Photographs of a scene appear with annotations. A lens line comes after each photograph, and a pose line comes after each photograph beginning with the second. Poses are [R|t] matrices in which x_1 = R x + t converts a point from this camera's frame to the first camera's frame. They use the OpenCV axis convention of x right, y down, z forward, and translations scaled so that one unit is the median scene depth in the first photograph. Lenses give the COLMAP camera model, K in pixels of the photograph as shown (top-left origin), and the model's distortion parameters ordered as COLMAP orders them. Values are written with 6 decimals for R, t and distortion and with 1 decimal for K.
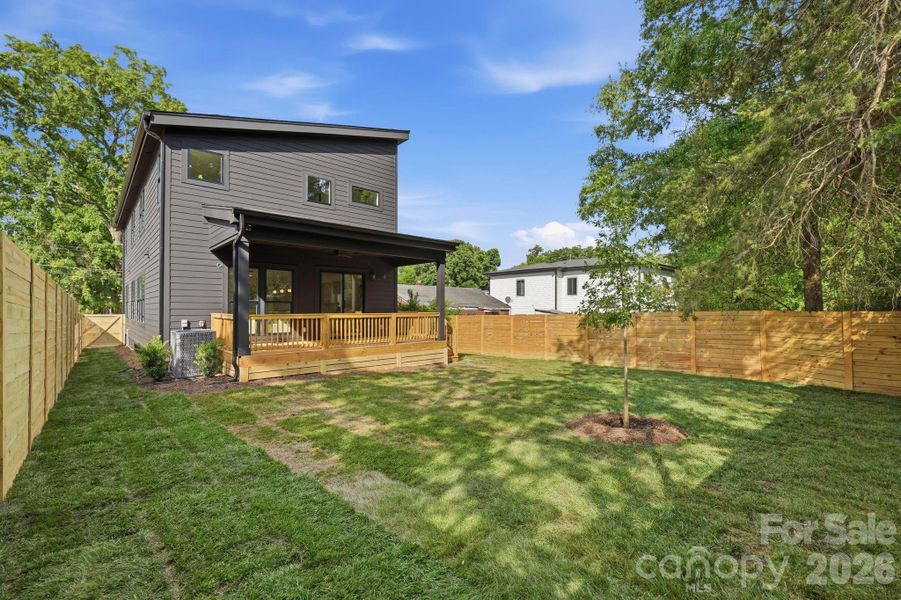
lens RADIAL K [[390.9, 0, 444.2], [0, 390.9, 304.2], [0, 0, 1]] dist [0.001274, 0.000467]
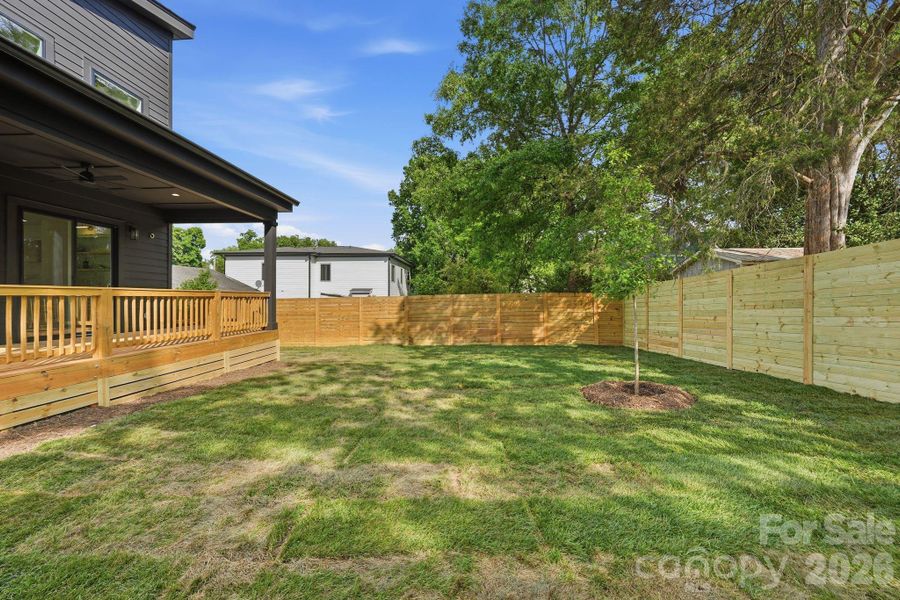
lens RADIAL K [[365.4, 0, 452.0], [0, 365.4, 296.9], [0, 0, 1]] dist [-0.010053, 0.001788]
pose [[0.724086, 0.003525, 0.689701, -0.224413], [-0.010181, 0.999933, 0.005578, 0.022032], [-0.689634, -0.011061, 0.724073, 0.256668]]
